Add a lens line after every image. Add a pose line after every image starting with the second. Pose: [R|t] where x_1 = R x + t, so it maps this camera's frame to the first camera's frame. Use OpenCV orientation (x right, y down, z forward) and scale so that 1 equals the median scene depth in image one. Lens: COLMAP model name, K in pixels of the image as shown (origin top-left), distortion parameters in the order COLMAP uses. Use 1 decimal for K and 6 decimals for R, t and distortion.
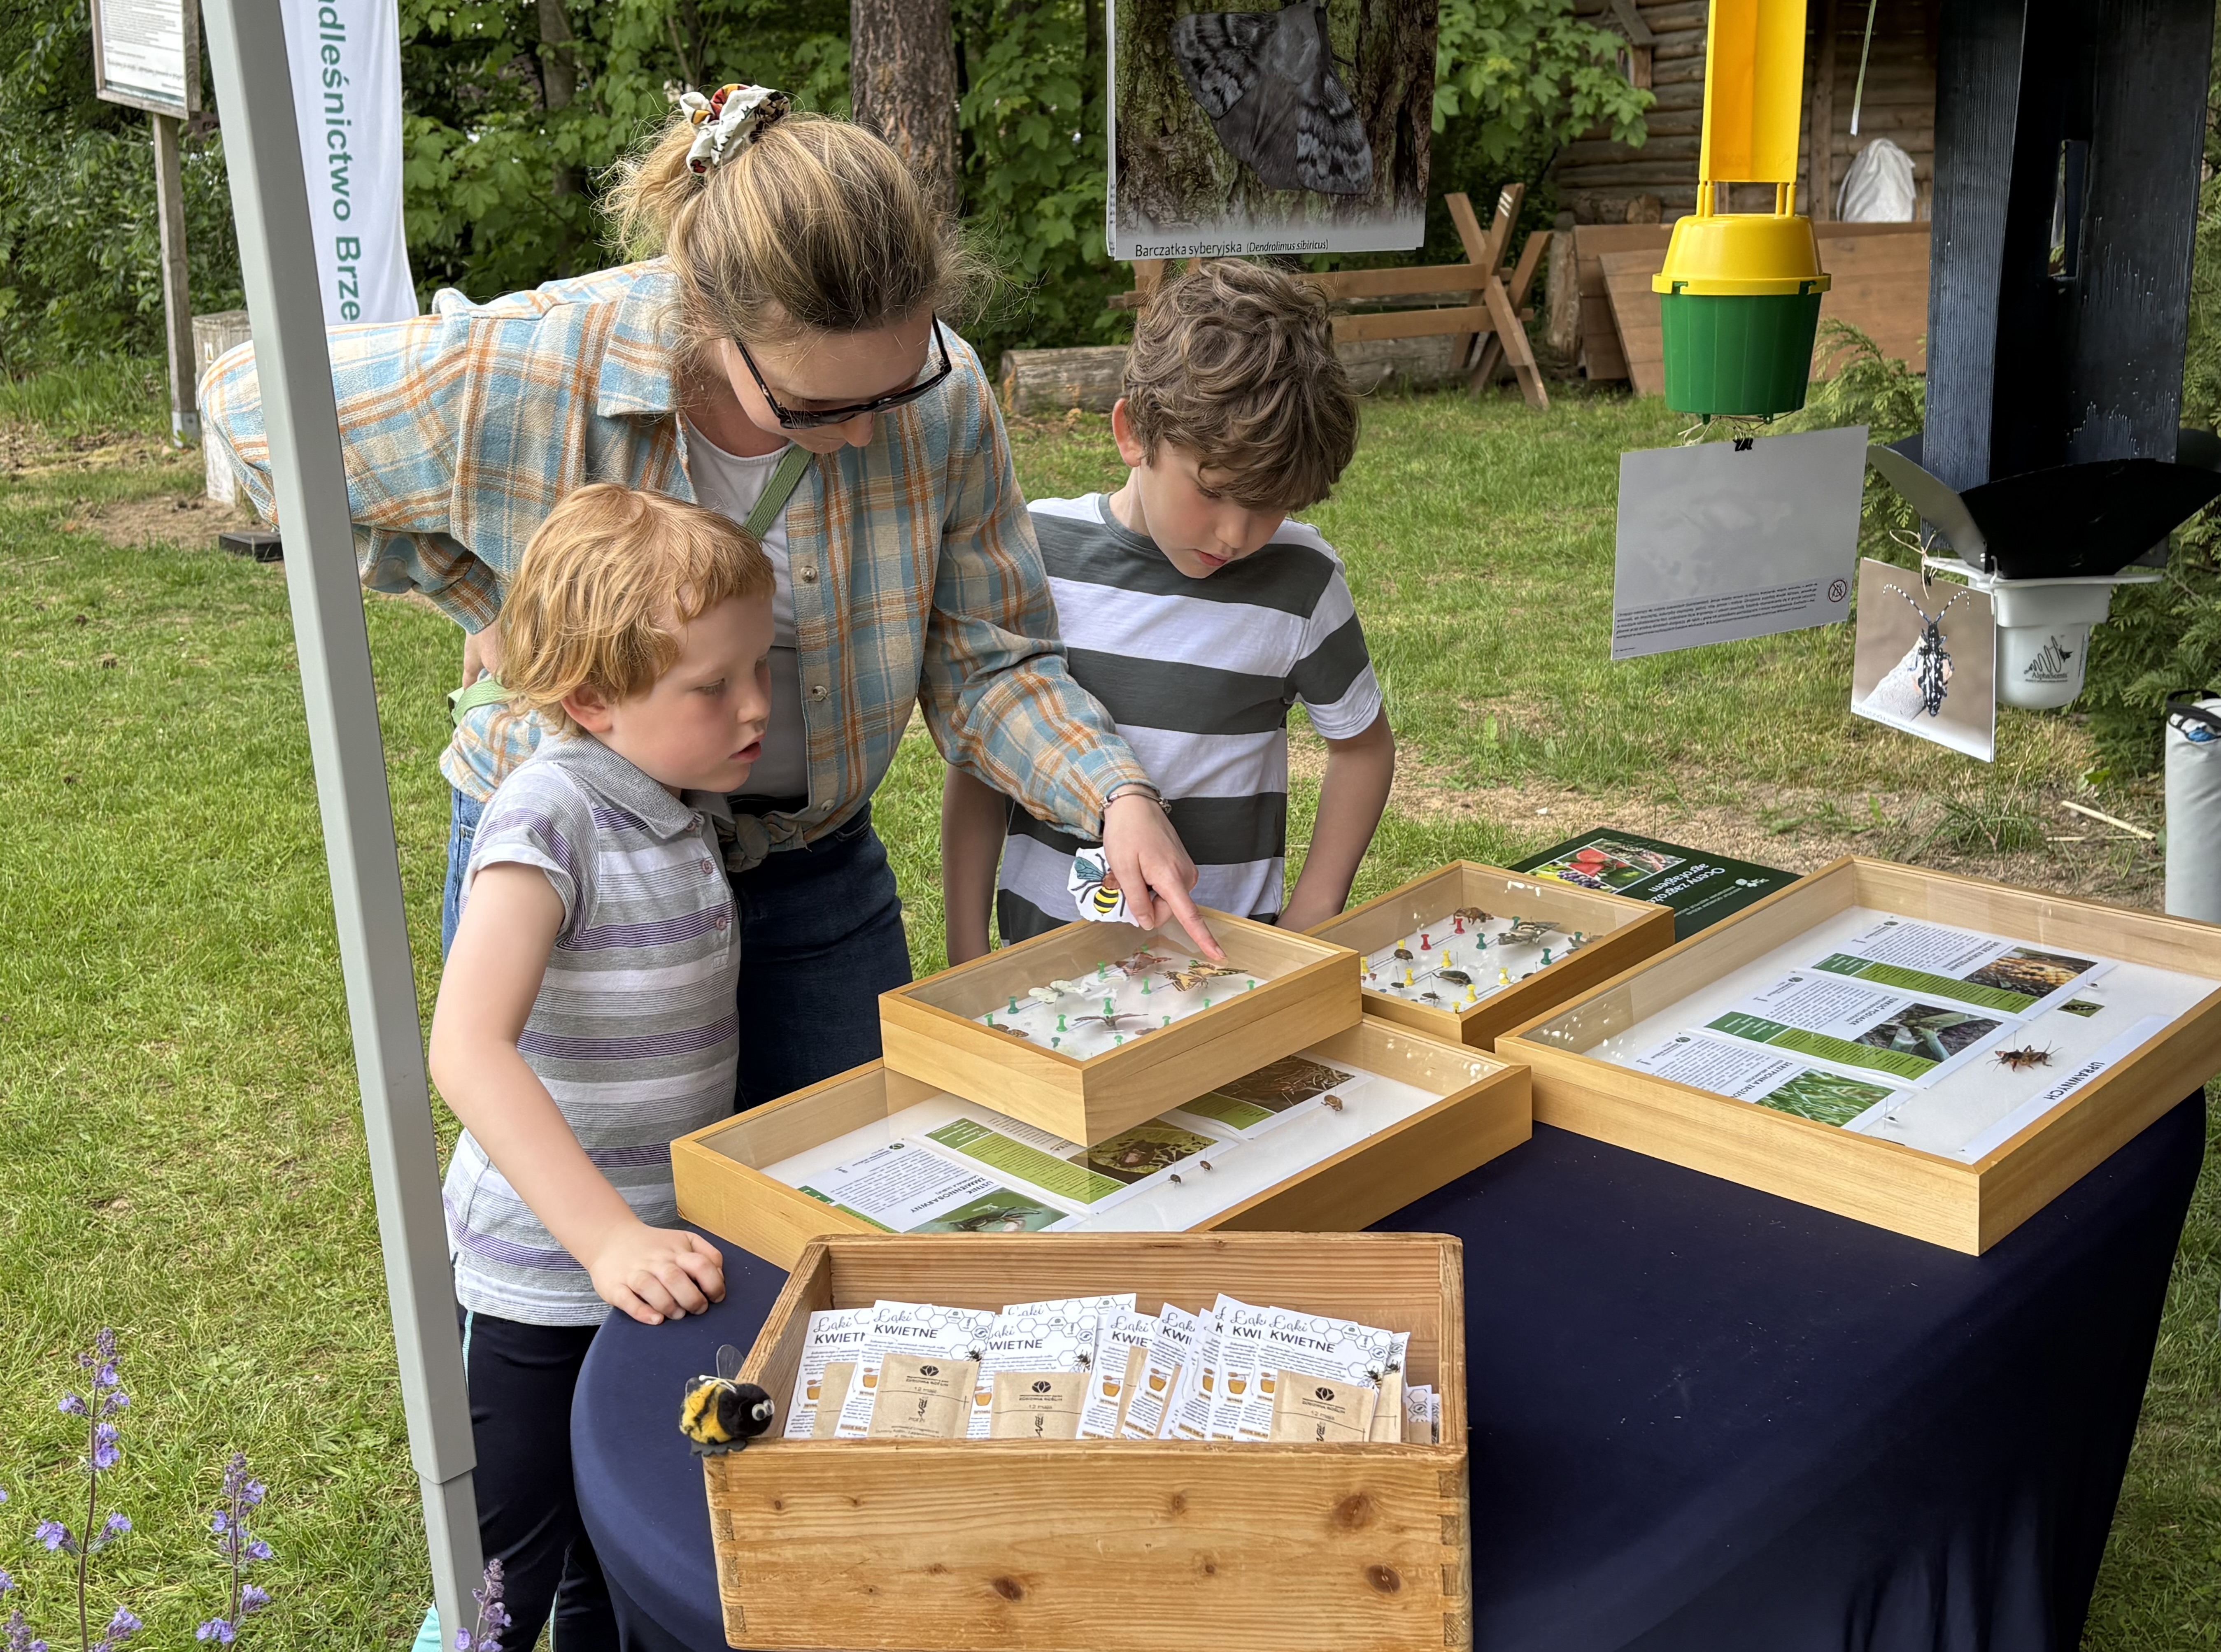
lens RADIAL K [[2363.2, 0, 1111.3], [0, 2363.2, 832.6], [0, 0, 1]] dist [0.011310, 0.000000]
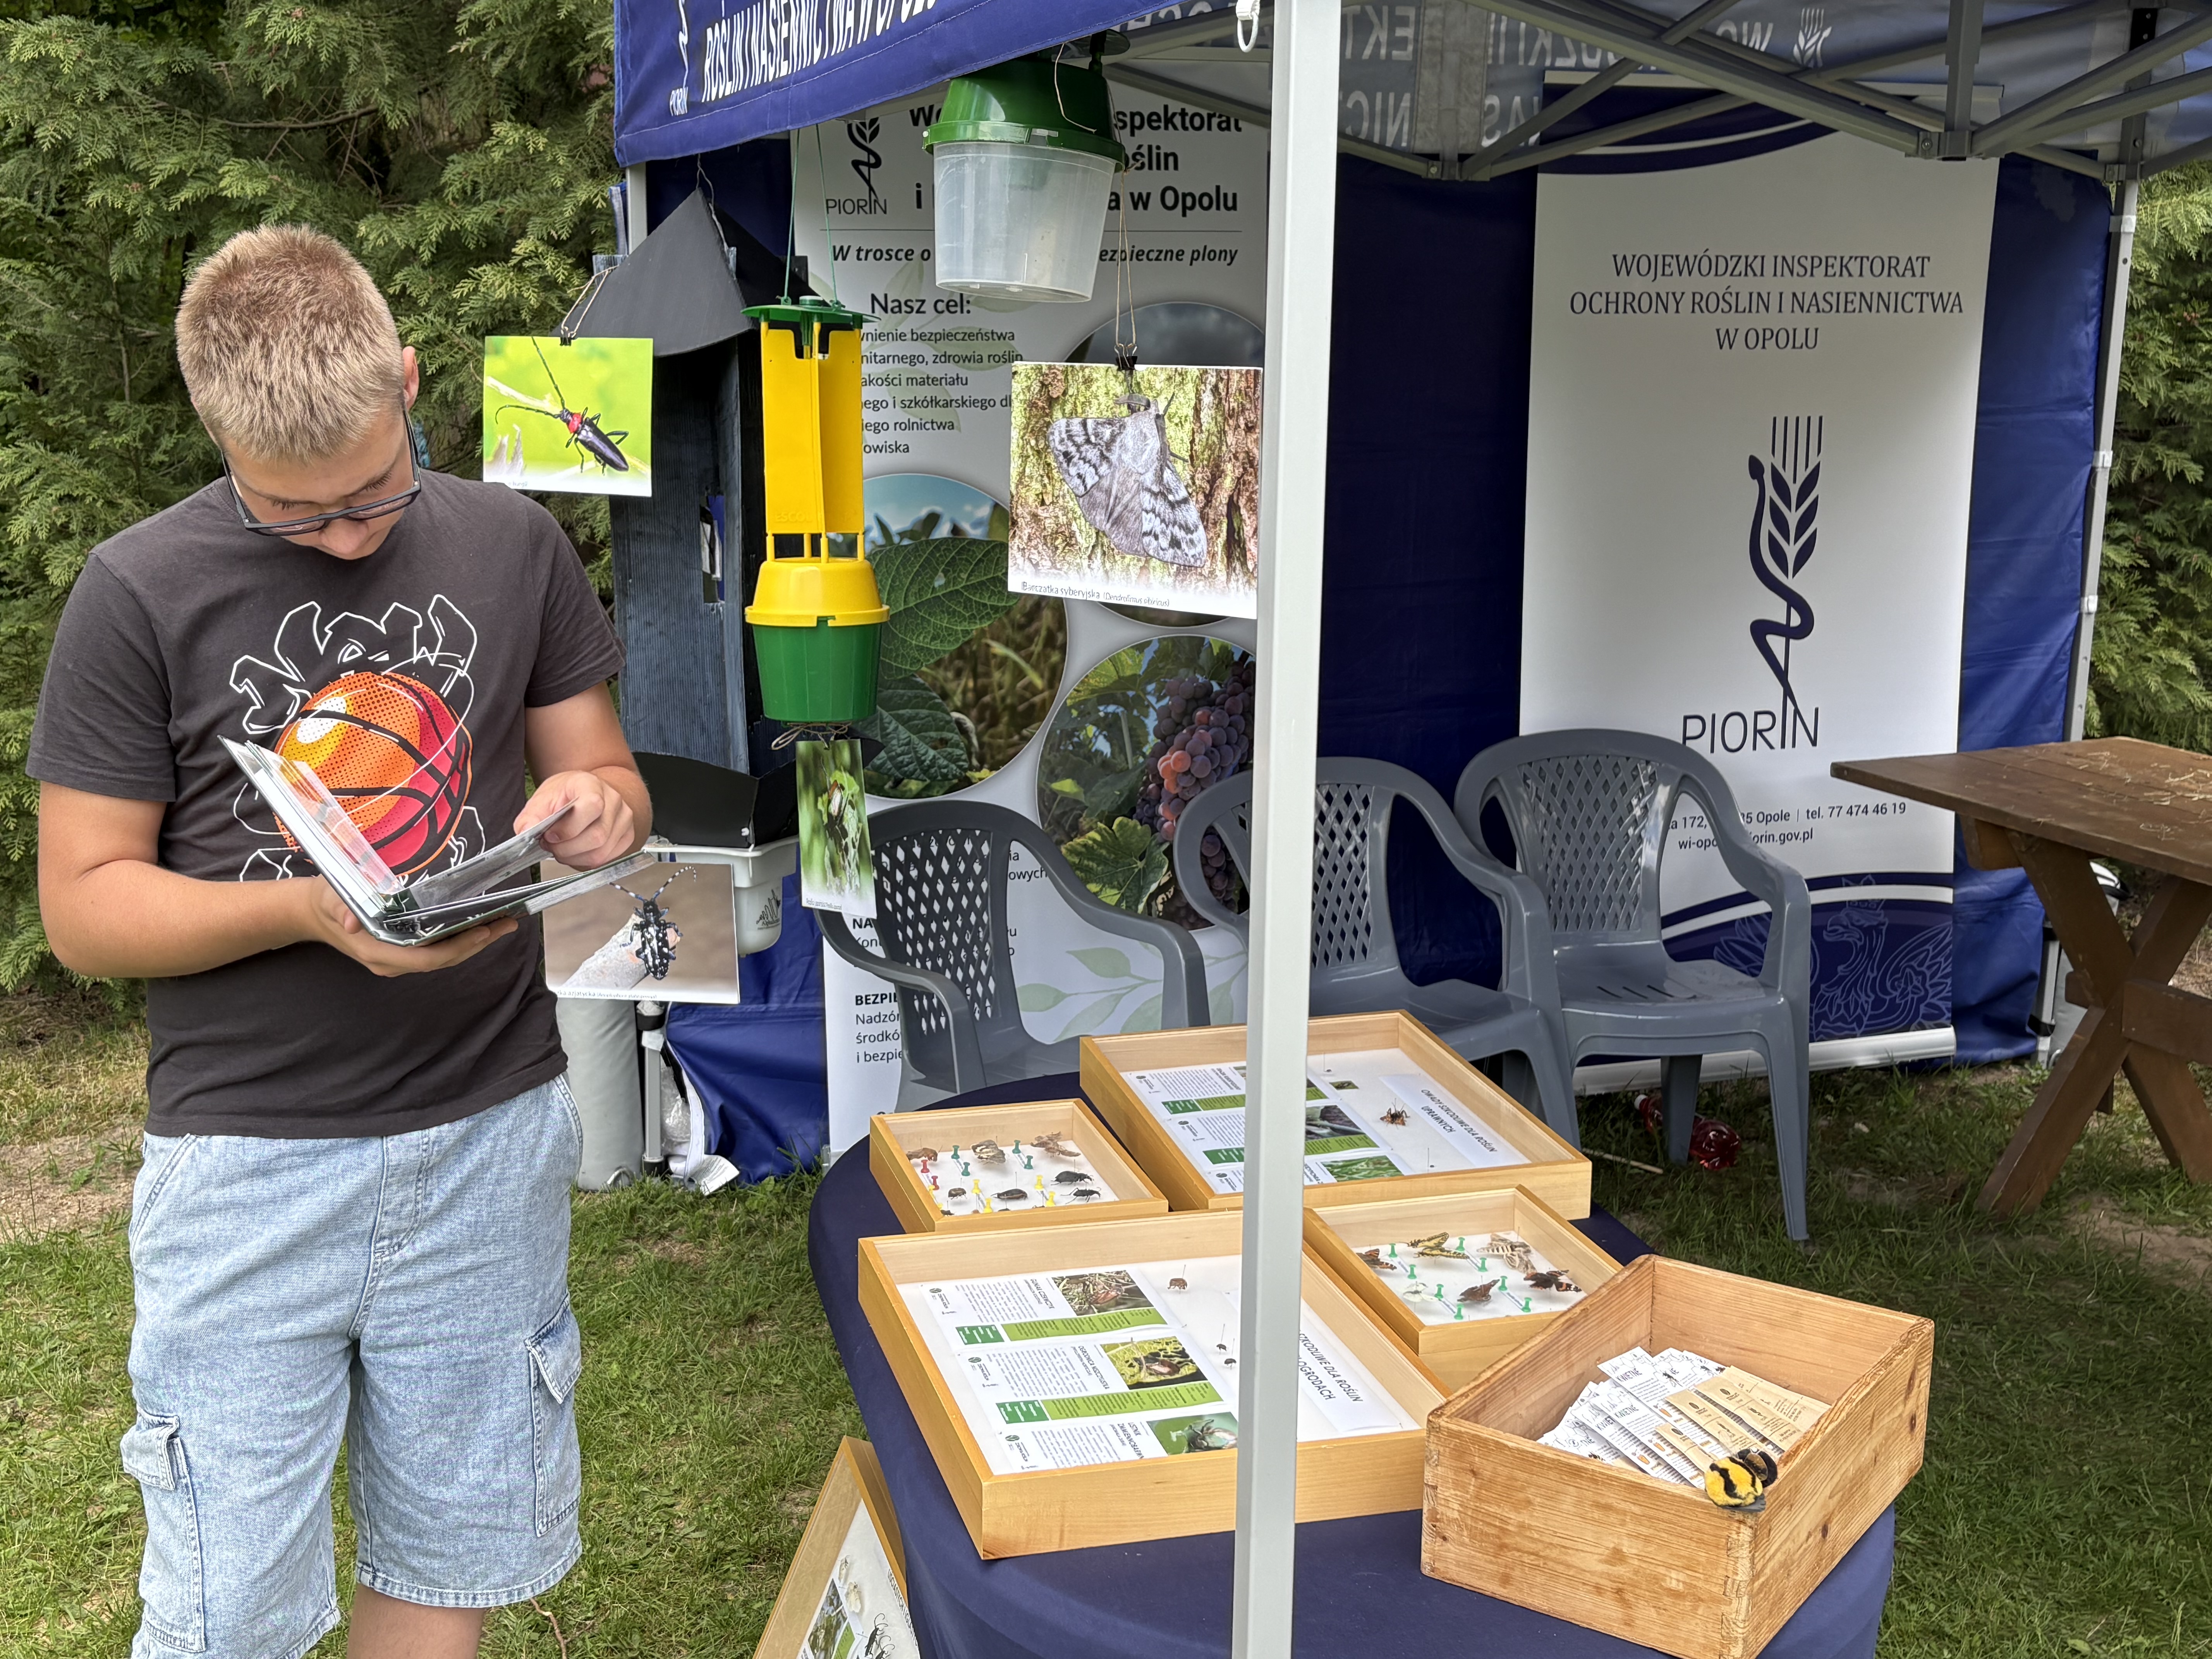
lens RADIAL K [[2479.8, 0, 1101.4], [0, 2479.8, 836.5], [0, 0, 1]] dist [0.011114, 0.000000]
pose [[0.490221, -0.135665, 0.860975, -1.089204], [0.248735, 0.968509, 0.010984, -0.145628], [-0.835353, 0.208770, 0.508529, 0.377728]]
